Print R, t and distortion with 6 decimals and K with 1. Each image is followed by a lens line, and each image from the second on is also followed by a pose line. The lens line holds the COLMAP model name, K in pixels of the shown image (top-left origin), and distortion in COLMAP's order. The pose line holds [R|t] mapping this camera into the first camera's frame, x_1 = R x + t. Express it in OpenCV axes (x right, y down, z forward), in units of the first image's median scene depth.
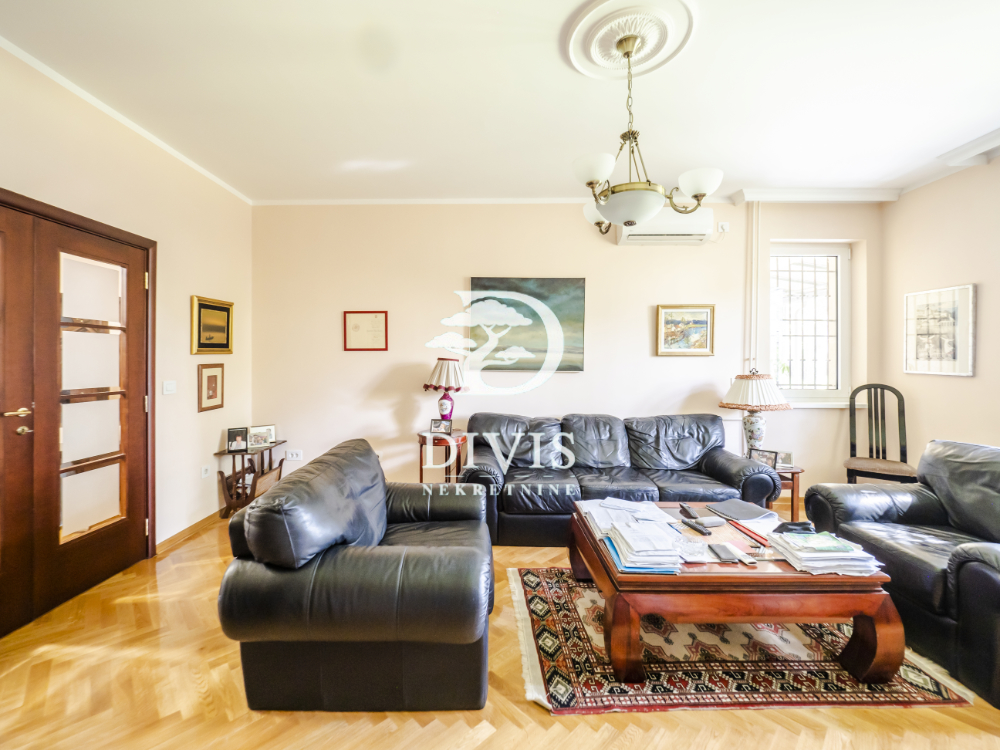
lens RADIAL K [[420.0, 0, 485.1], [0, 420.0, 361.9], [0, 0, 1]] dist [-0.018773, -0.000503]
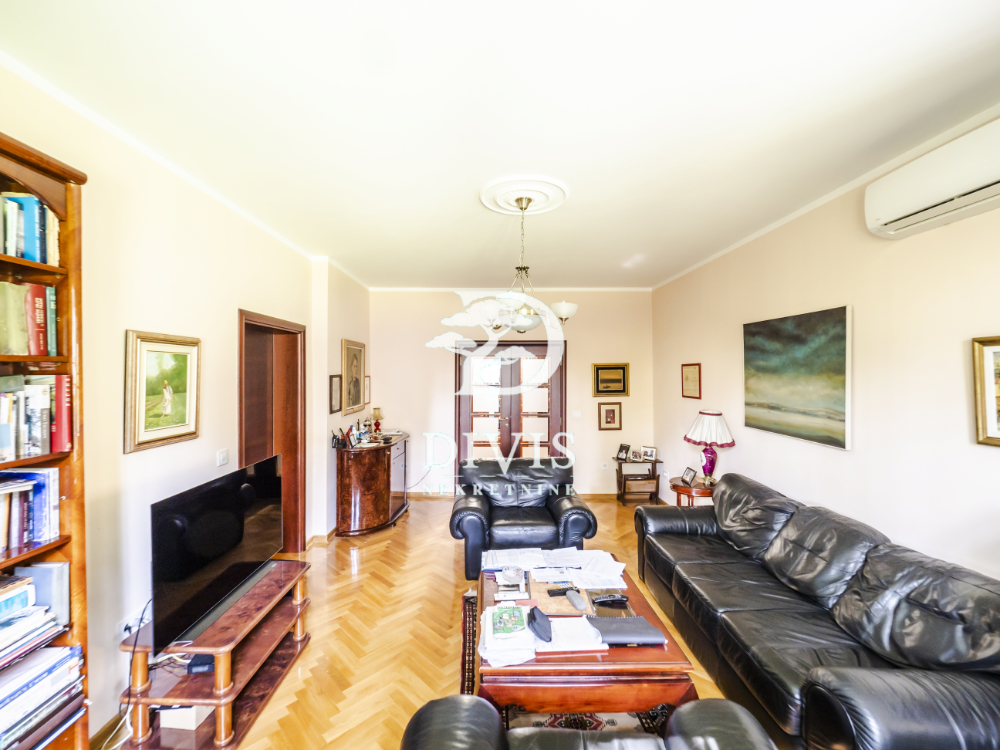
lens RADIAL K [[425.1, 0, 492.6], [0, 425.1, 375.8], [0, 0, 1]] dist [-0.002373, -0.000265]
pose [[0.017711, 0.004575, -0.999833, 0.956111], [-0.002387, 0.999987, 0.004533, -0.101043], [0.999840, 0.002307, 0.017722, 0.473580]]
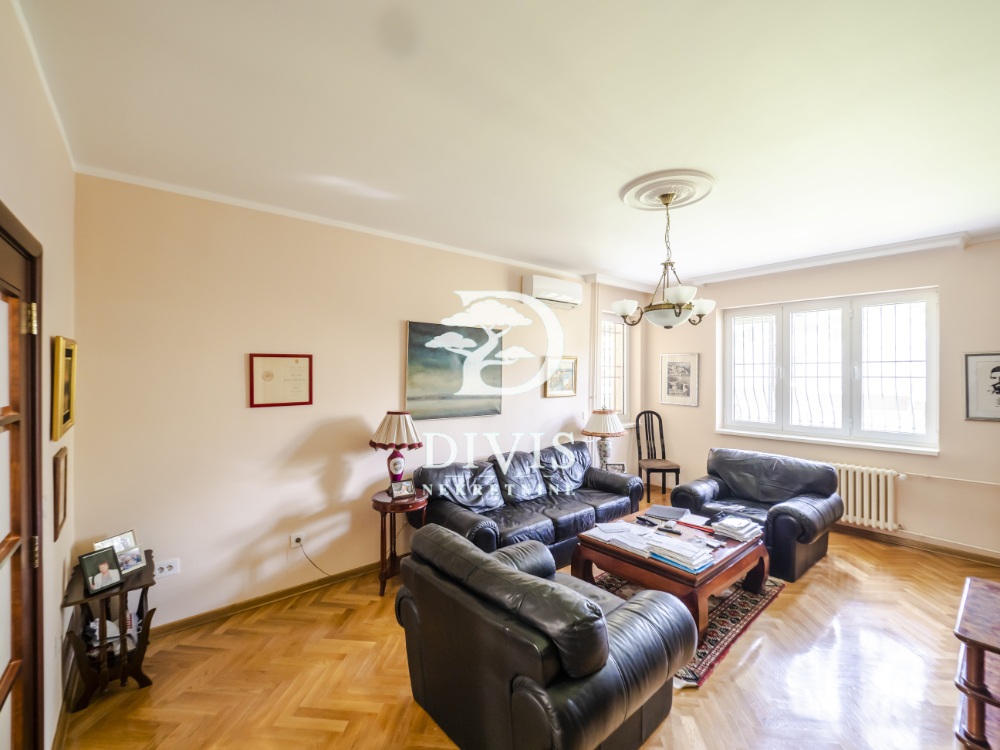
lens RADIAL K [[428.7, 0, 511.3], [0, 428.7, 374.0], [0, 0, 1]] dist [-0.027580, -0.000209]
pose [[0.741850, -0.003875, 0.670554, -0.539776], [-0.000640, 0.999979, 0.006487, -0.098733], [-0.670565, -0.005241, 0.741832, 0.156467]]
